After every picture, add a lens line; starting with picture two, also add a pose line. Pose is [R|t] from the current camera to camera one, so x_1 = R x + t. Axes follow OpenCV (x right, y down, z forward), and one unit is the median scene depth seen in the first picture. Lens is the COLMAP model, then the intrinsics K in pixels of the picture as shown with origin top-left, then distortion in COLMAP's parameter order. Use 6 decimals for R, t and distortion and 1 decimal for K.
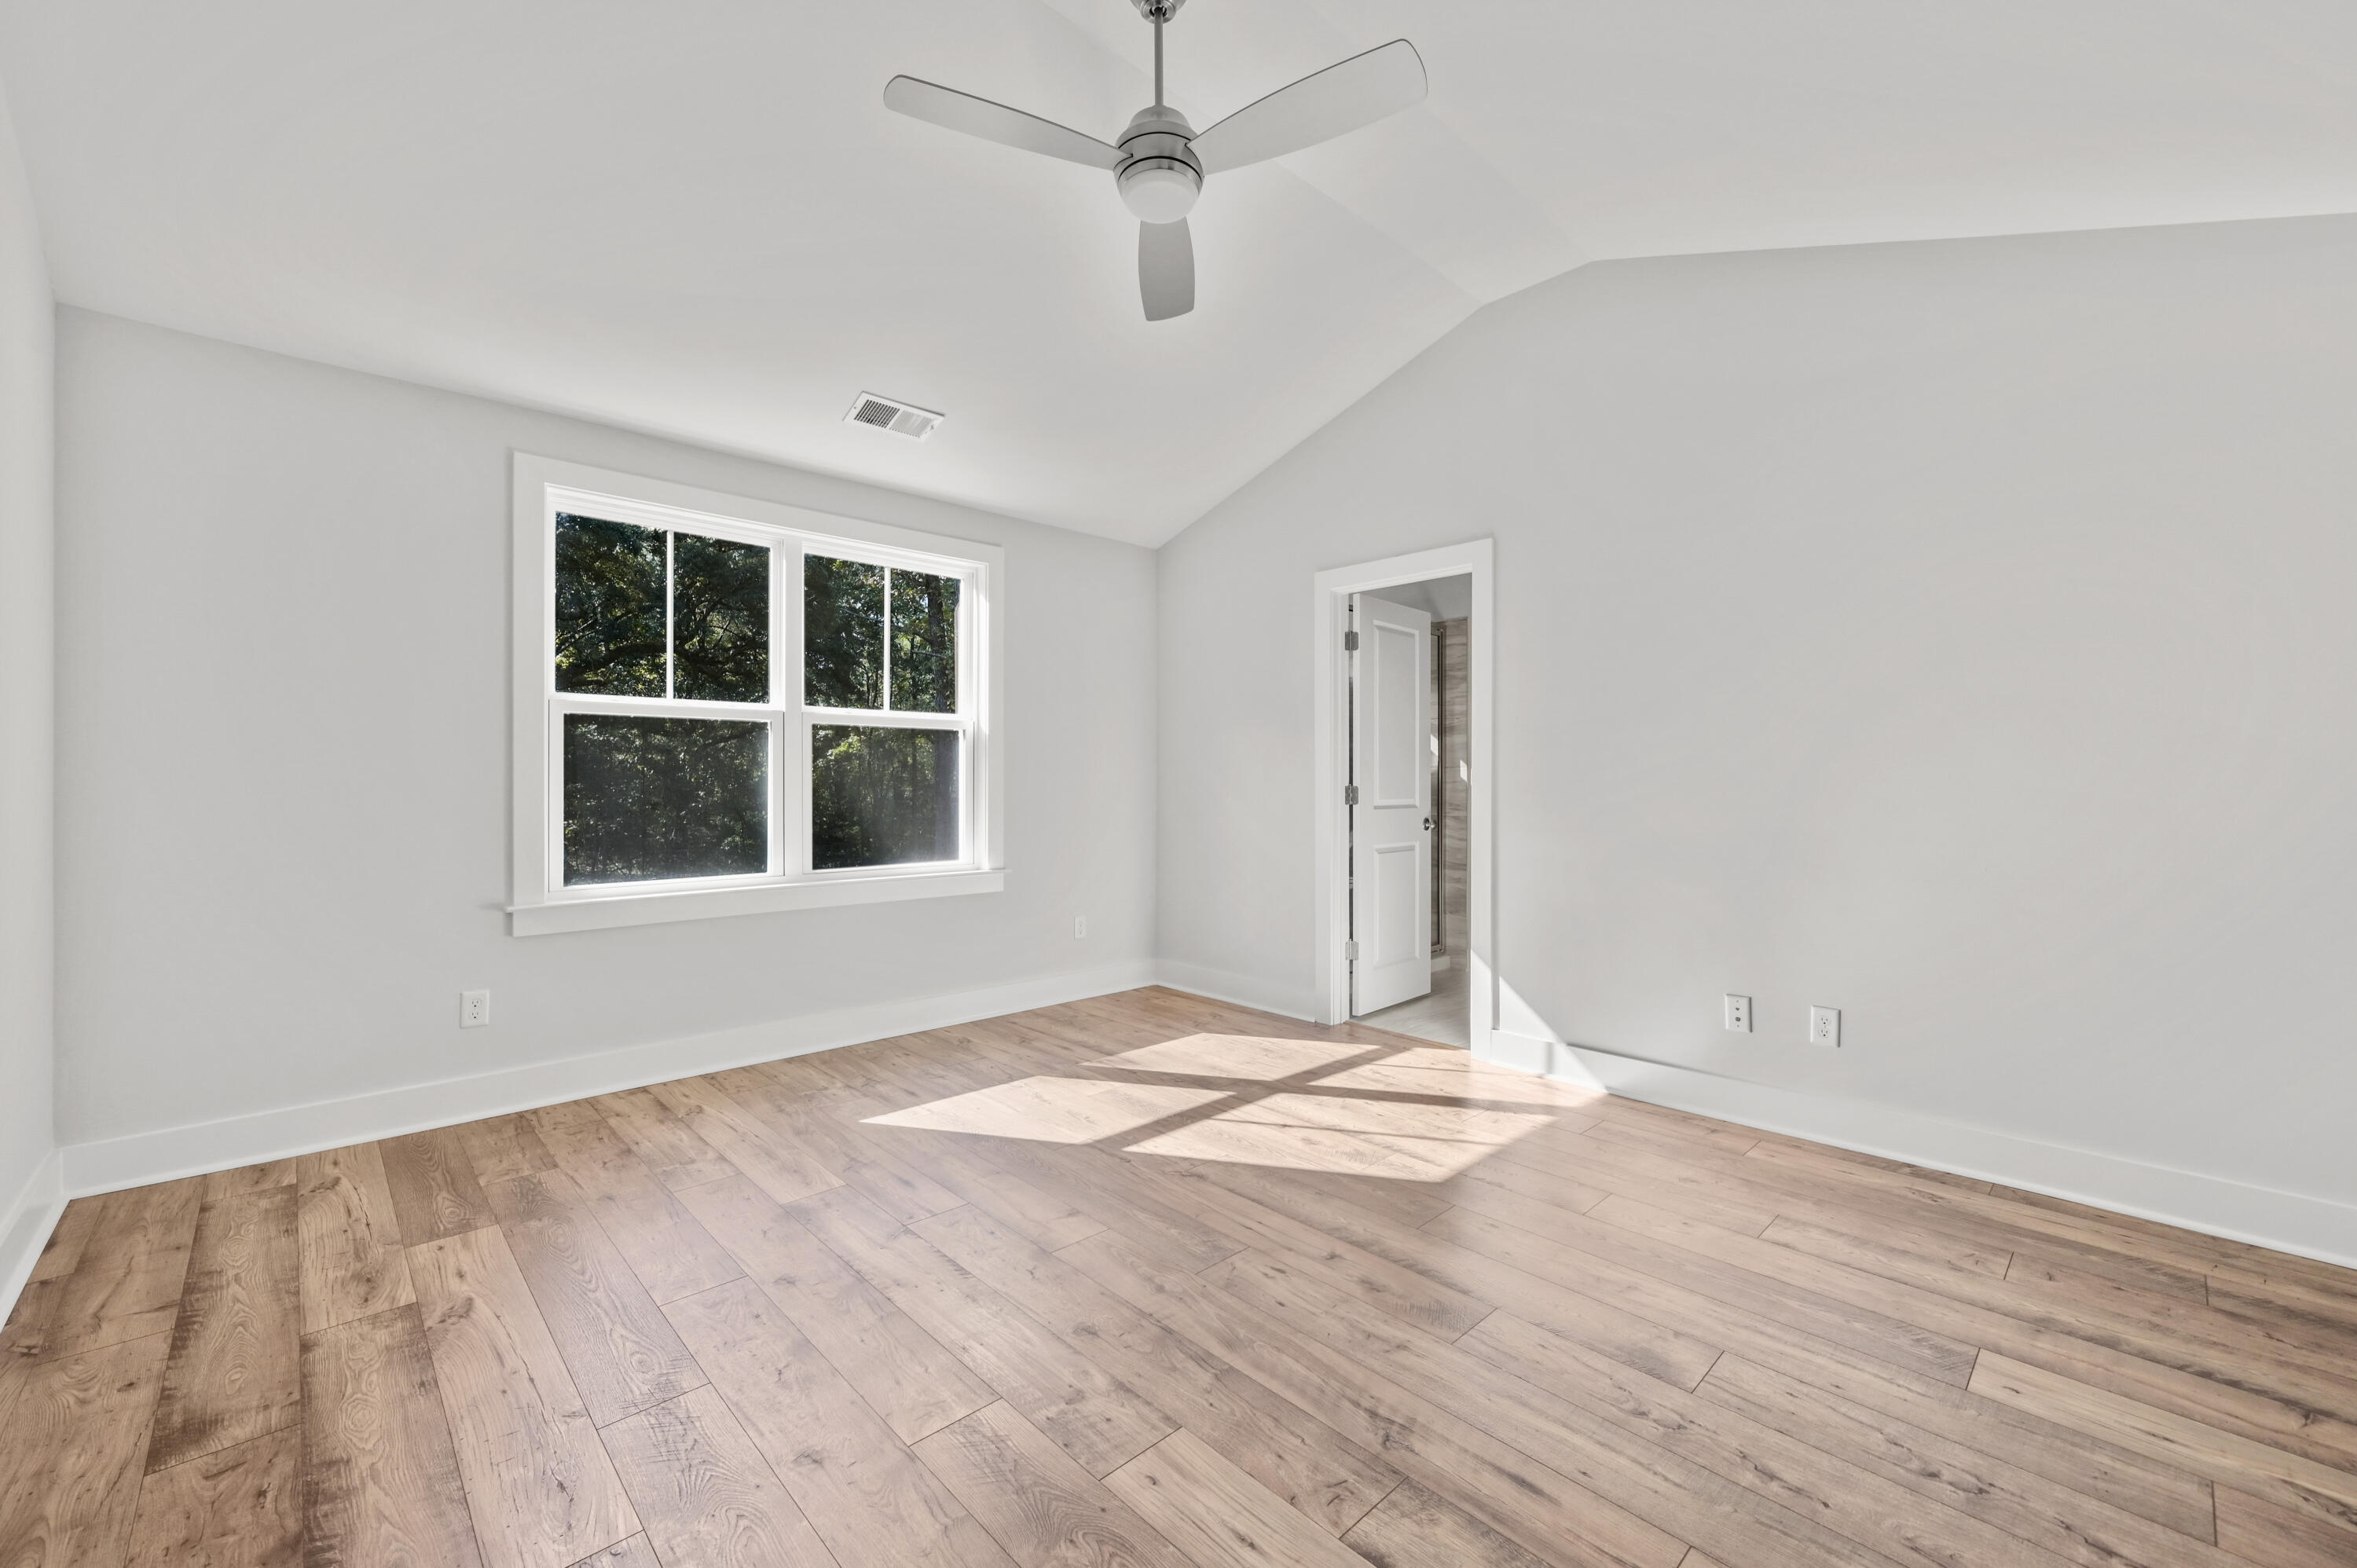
lens RADIAL K [[943.0, 0, 1174.3], [0, 943.0, 771.4], [0, 0, 1]] dist [-0.000028, -0.000033]
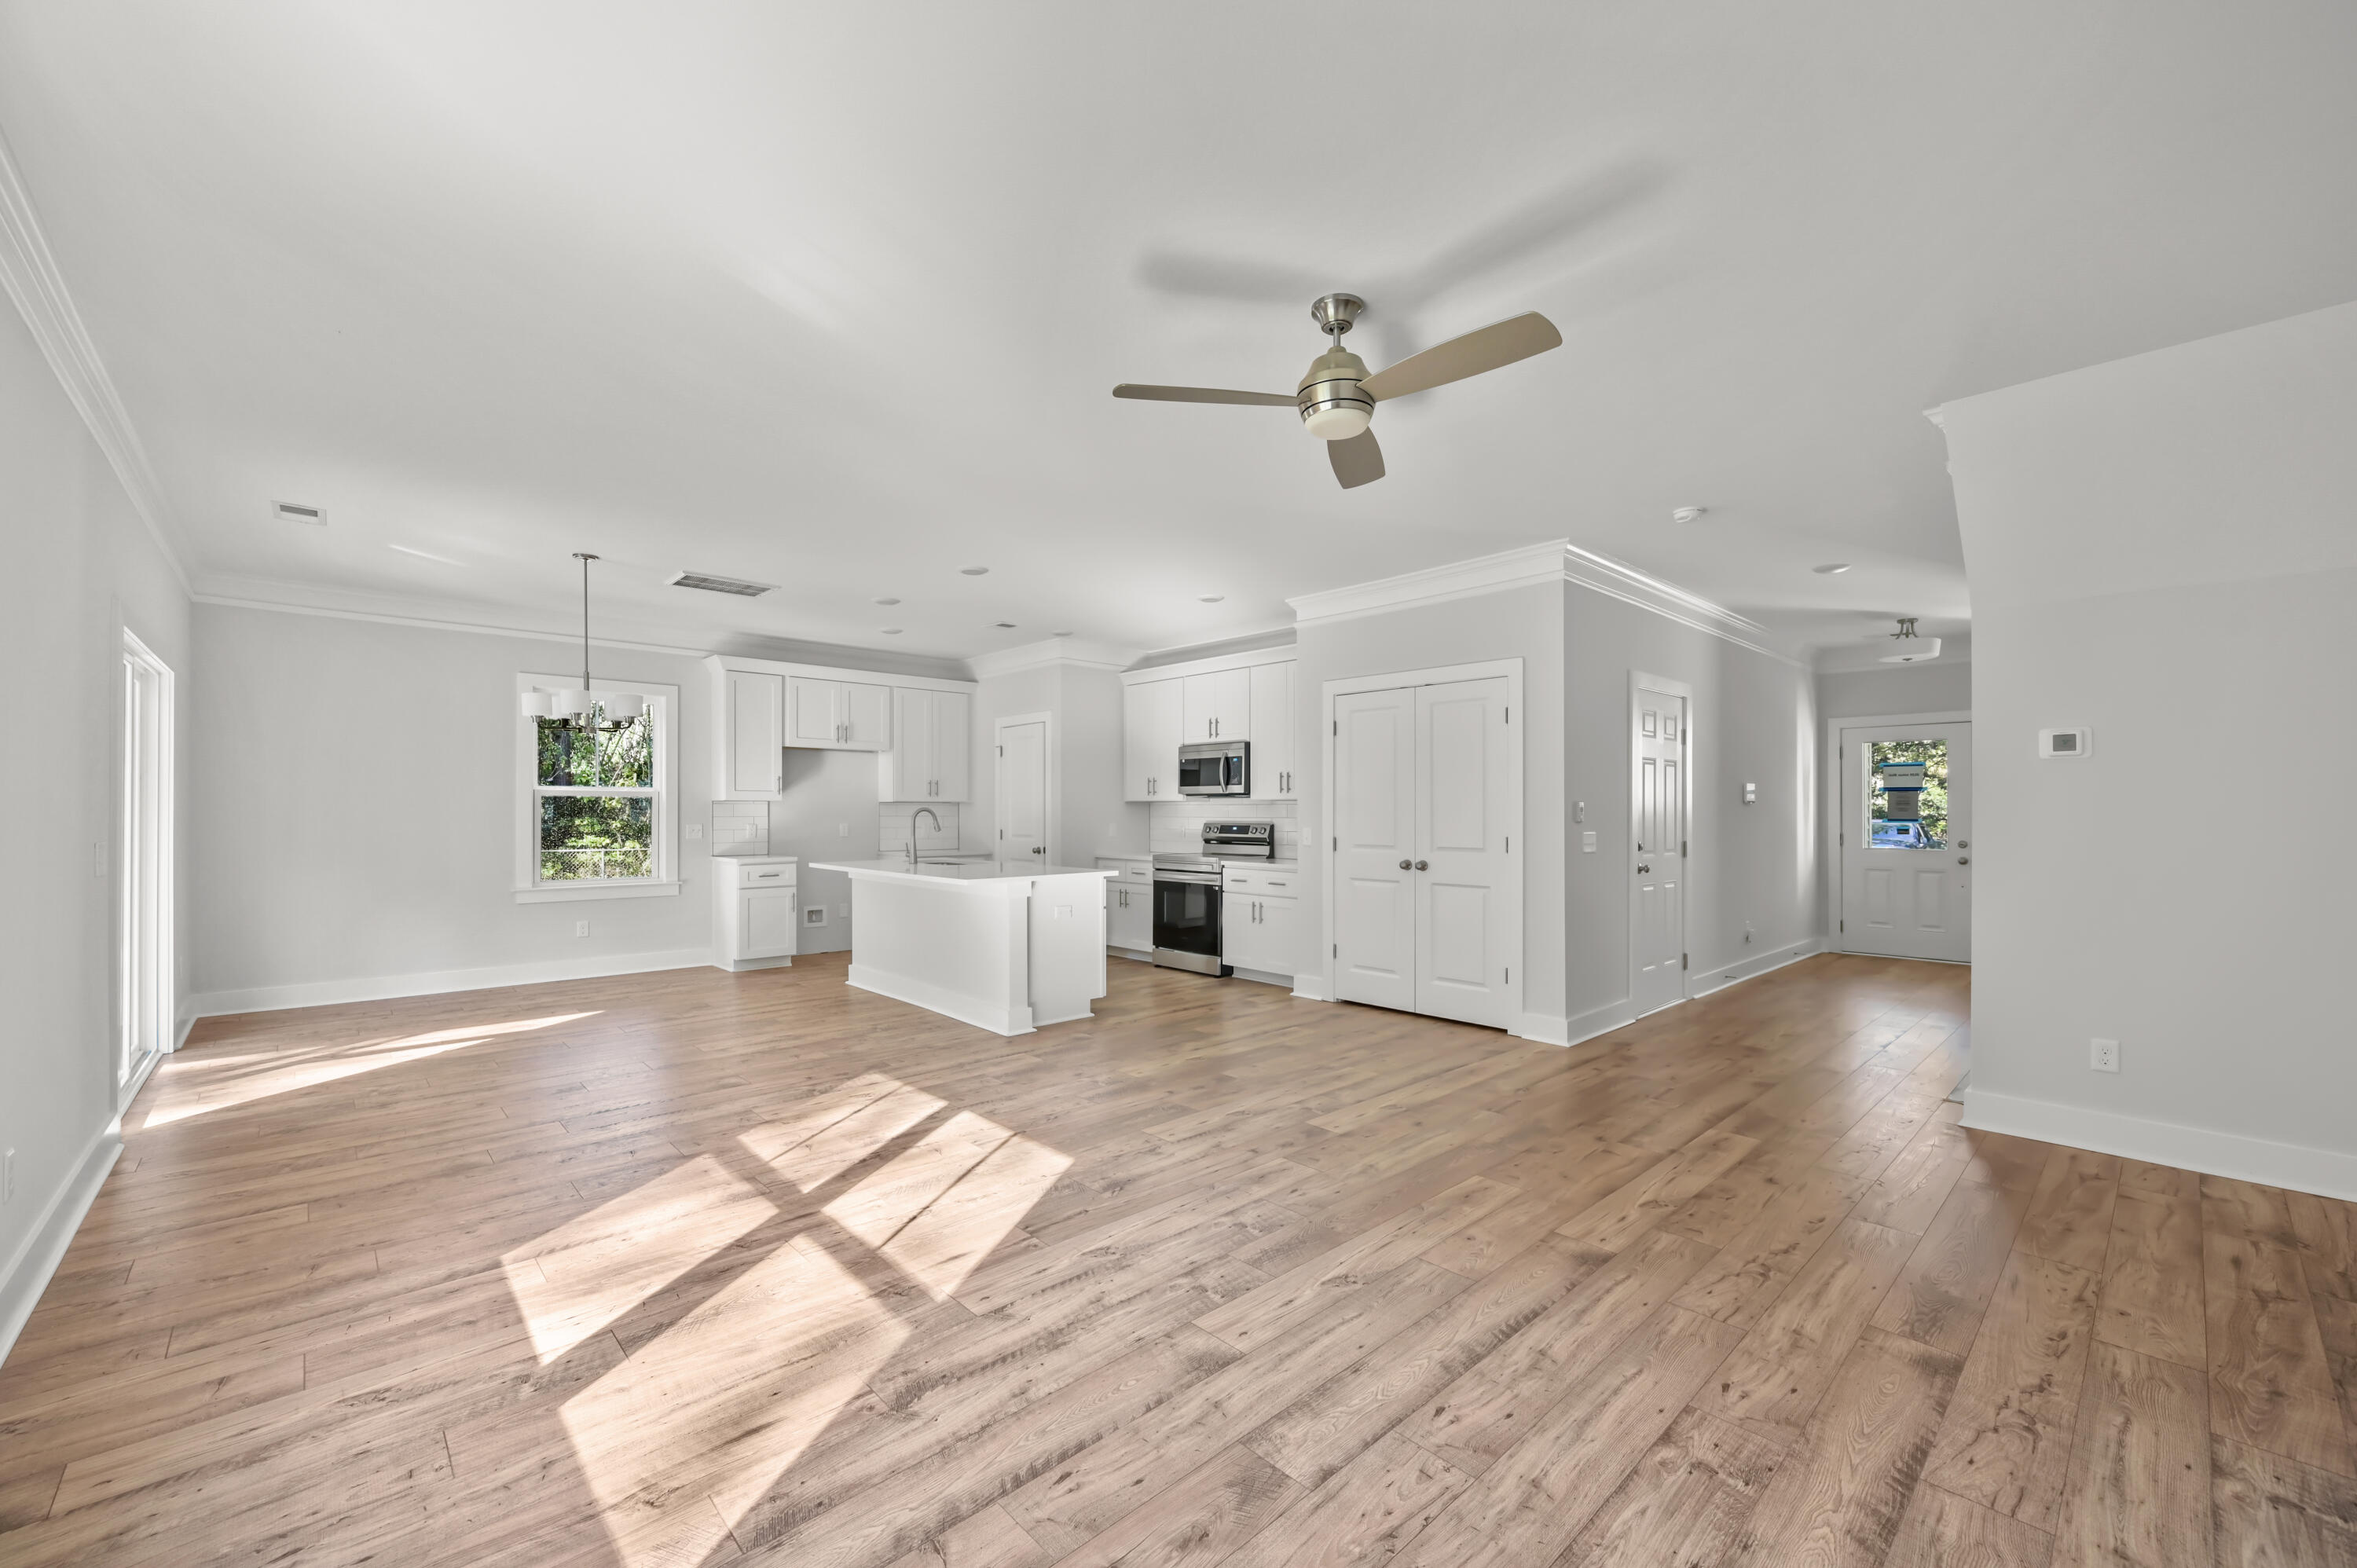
lens RADIAL K [[943.0, 0, 1180.9], [0, 943.0, 795.5], [0, 0, 1]] dist [-0.000028, -0.000033]
pose [[0.006558, 0.003164, 0.999973, -1.894917], [0.002100, 0.999993, -0.003178, -0.080089], [-0.999976, 0.002121, 0.006551, 1.701349]]
